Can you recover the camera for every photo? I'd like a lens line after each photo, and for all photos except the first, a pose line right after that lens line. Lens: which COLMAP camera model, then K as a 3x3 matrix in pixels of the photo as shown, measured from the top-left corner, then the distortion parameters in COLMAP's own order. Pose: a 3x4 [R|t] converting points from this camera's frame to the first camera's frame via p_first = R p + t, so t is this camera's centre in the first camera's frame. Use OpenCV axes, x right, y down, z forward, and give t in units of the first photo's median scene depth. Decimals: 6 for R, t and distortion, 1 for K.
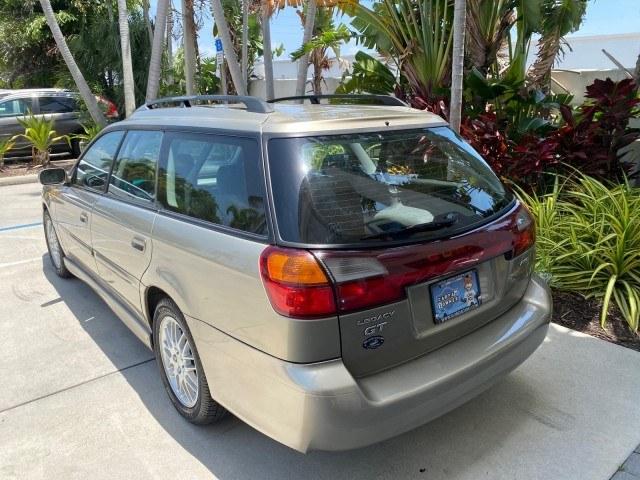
lens RADIAL K [[494.1, 0, 320.5], [0, 494.1, 236.9], [0, 0, 1]] dist [0.022114, -0.027586]
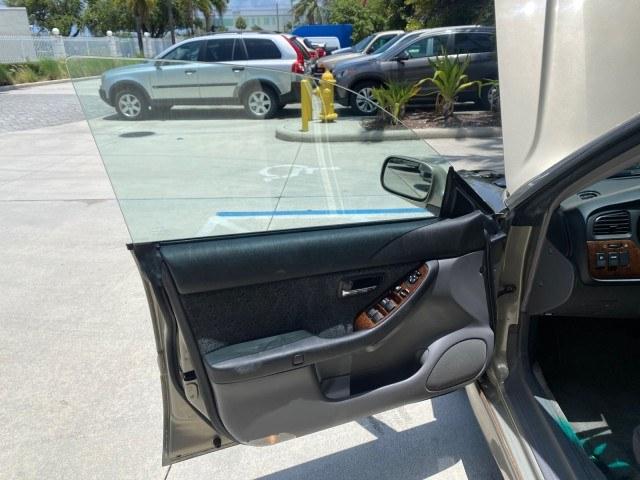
lens RADIAL K [[494.1, 0, 319.3], [0, 494.1, 243.7], [0, 0, 1]] dist [0.022114, -0.027586]
pose [[0.740068, 0.235052, -0.630118, -0.481914], [-0.162724, 0.971680, 0.171346, -0.157185], [0.652548, -0.024273, 0.757358, 0.778757]]
